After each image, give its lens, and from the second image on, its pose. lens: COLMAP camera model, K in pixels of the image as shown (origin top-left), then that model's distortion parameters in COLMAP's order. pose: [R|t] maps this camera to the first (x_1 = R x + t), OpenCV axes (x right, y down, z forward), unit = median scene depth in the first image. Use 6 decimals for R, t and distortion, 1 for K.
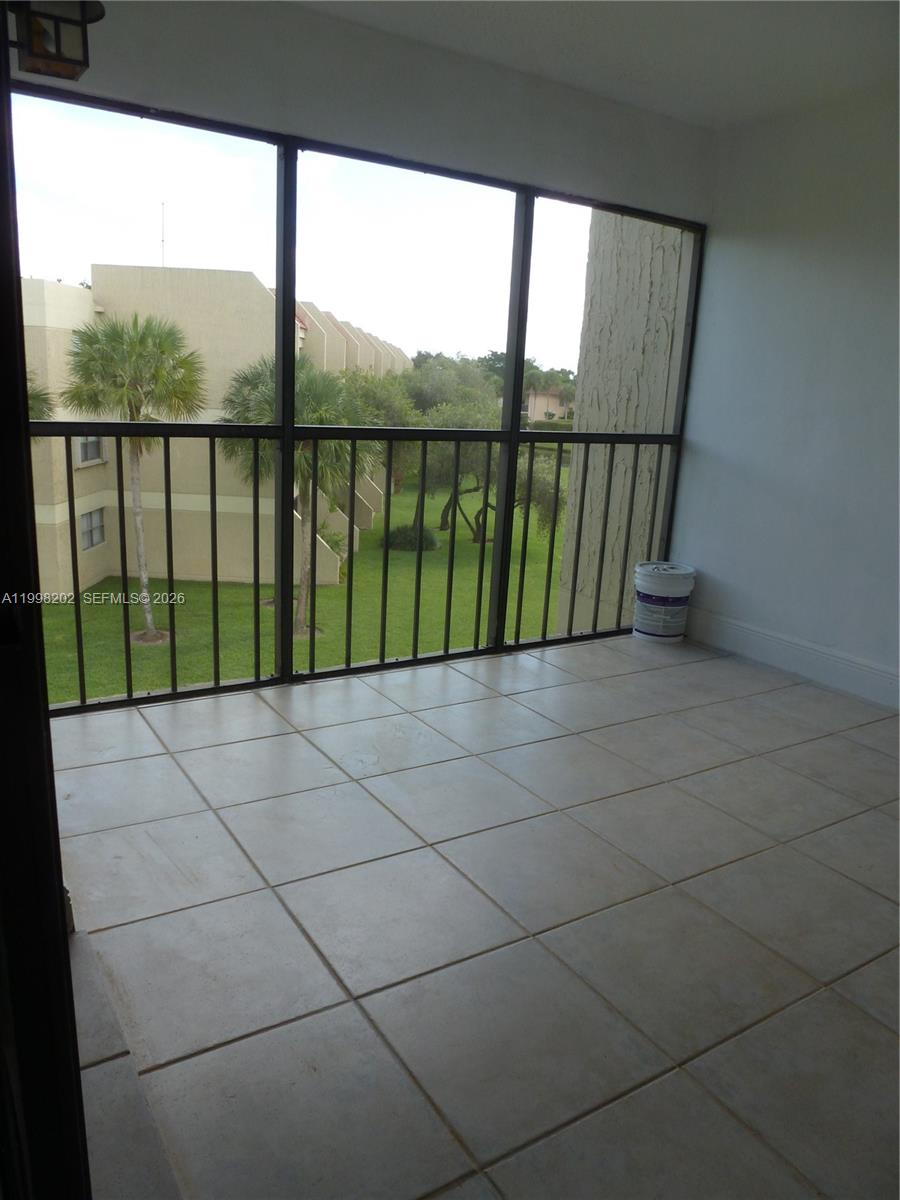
lens RADIAL K [[867.3, 0, 450.0], [0, 867.3, 600.0], [0, 0, 1]] dist [-0.009784, -0.002420]
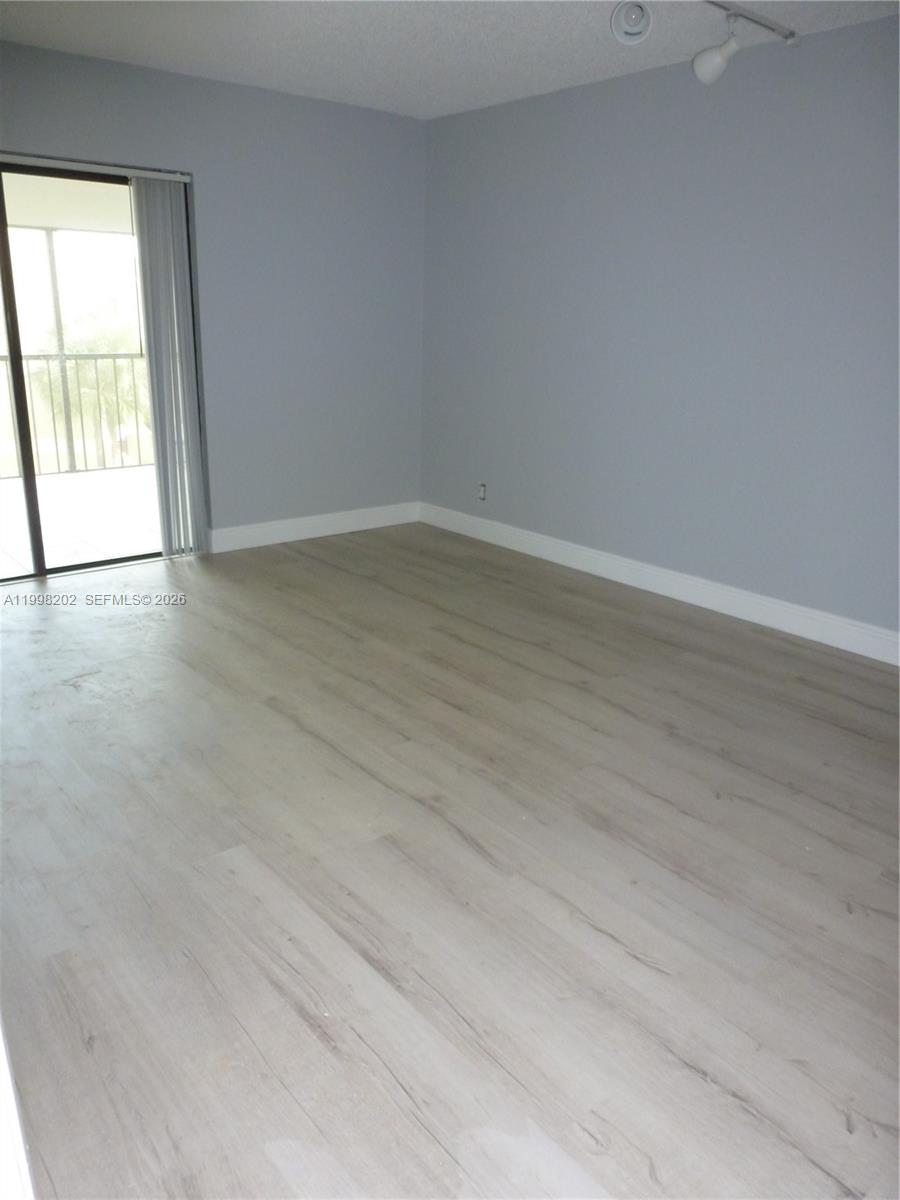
lens RADIAL K [[867.3, 0, 450.0], [0, 867.3, 600.0], [0, 0, 1]] dist [-0.009784, -0.002420]
pose [[0.546161, -0.256391, 0.797479, -0.220683], [0.178205, 0.965779, 0.188454, 0.024440], [-0.818506, 0.039188, 0.573160, -0.154546]]
